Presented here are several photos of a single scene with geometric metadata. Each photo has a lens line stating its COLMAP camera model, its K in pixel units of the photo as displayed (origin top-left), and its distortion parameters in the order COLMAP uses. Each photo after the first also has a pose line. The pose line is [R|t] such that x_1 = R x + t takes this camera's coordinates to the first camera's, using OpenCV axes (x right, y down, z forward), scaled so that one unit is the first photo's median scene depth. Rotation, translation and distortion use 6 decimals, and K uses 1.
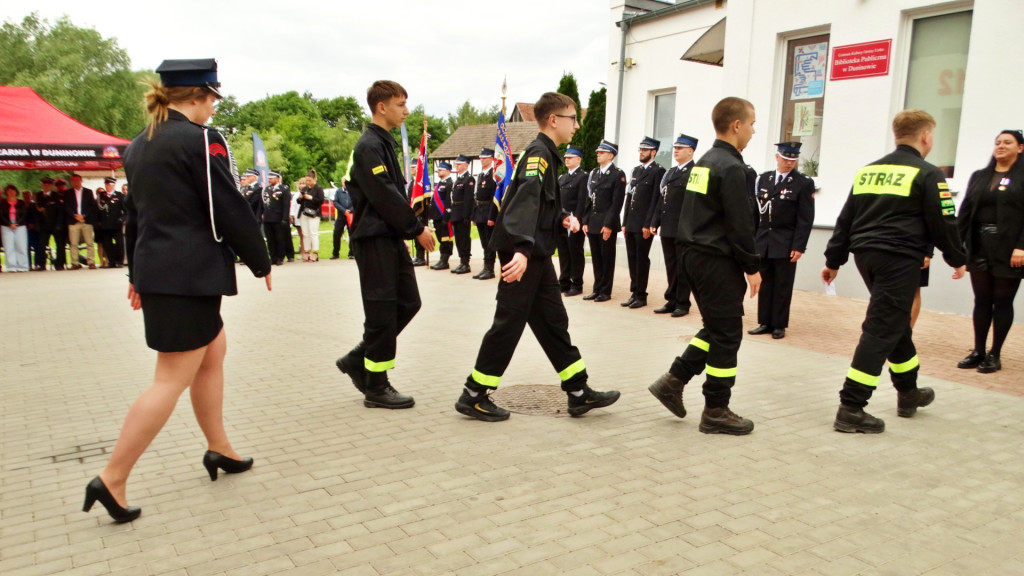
lens RADIAL K [[780.1, 0, 511.6], [0, 780.1, 288.0], [0, 0, 1]] dist [0.033578, 0.002613]
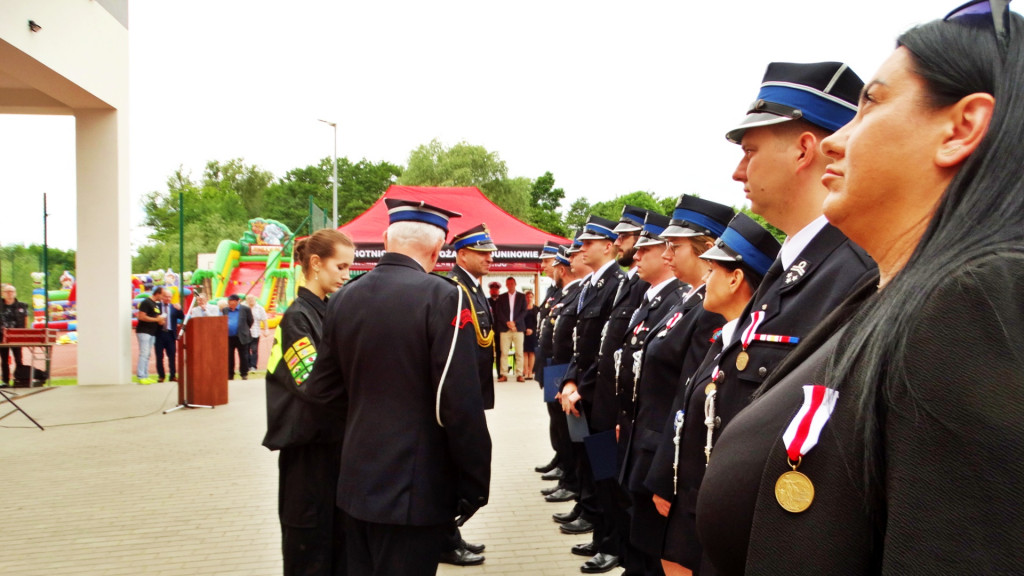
lens RADIAL K [[755.2, 0, 514.5], [0, 755.2, 265.5], [0, 0, 1]] dist [-0.011389, -0.005141]
pose [[0.918338, 0.005288, -0.395761, -0.044262], [-0.063337, 0.988988, -0.133755, -0.009025], [0.390695, 0.147899, 0.908561, 0.042679]]
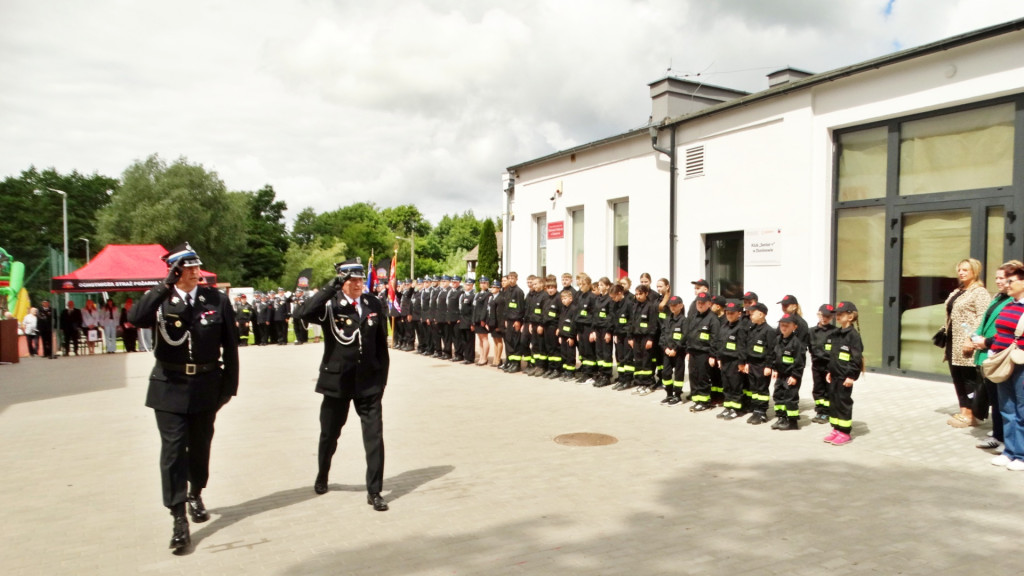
lens RADIAL K [[782.2, 0, 532.9], [0, 782.2, 281.4], [0, 0, 1]] dist [-0.000371, 0.014267]
pose [[0.997024, -0.019460, -0.074590, 0.076346], [0.010215, 0.992431, -0.122377, 0.010504], [0.076406, 0.121251, 0.989677, -0.143865]]
